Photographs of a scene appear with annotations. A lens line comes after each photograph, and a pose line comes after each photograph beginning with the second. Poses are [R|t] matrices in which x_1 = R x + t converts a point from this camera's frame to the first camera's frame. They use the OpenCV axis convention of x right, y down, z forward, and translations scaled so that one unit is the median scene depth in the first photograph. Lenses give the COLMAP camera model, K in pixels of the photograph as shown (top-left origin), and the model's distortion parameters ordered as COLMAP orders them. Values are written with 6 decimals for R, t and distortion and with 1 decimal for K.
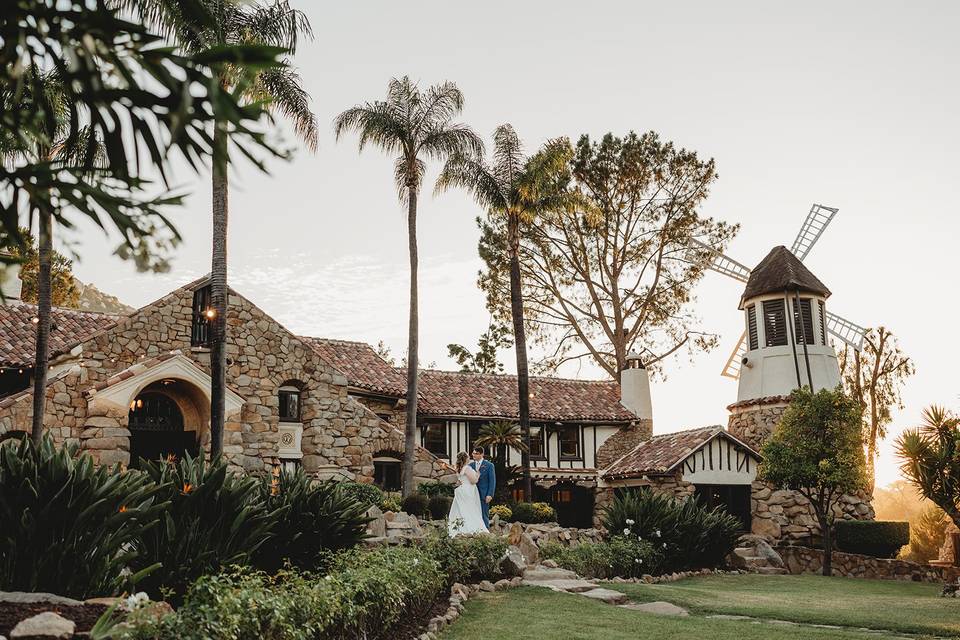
lens RADIAL K [[984.8, 0, 499.8], [0, 984.8, 308.2], [0, 0, 1]] dist [-0.014536, -0.004171]
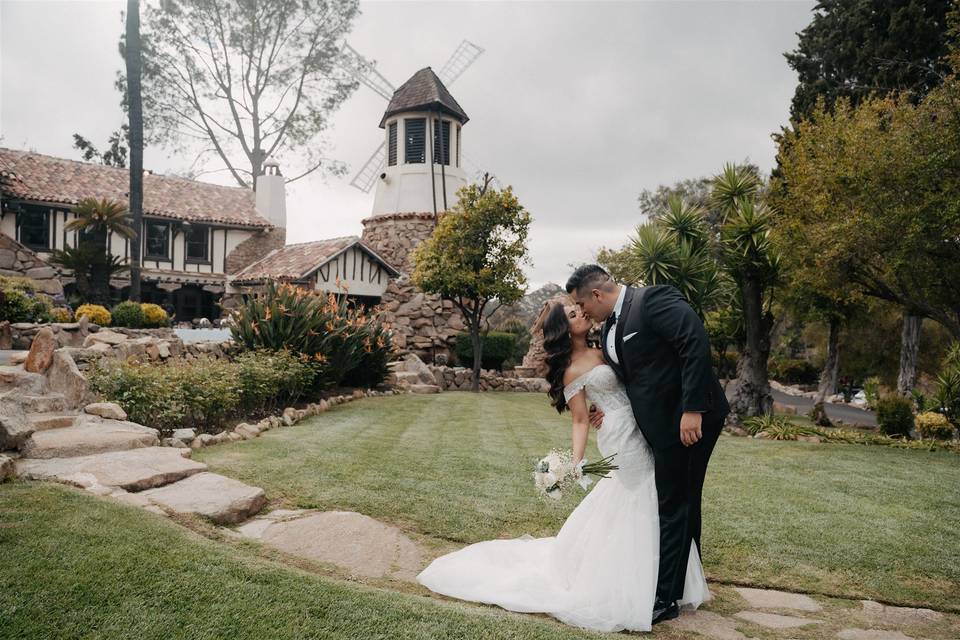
lens RADIAL K [[765.0, 0, 480.0], [0, 765.0, 320.0], [0, 0, 1]] dist [-0.081842, 0.008025]
pose [[0.914578, 0.028011, 0.403438, 0.028063], [-0.108646, 0.977942, 0.178396, 0.047704], [-0.389542, -0.206989, 0.897448, 0.227308]]
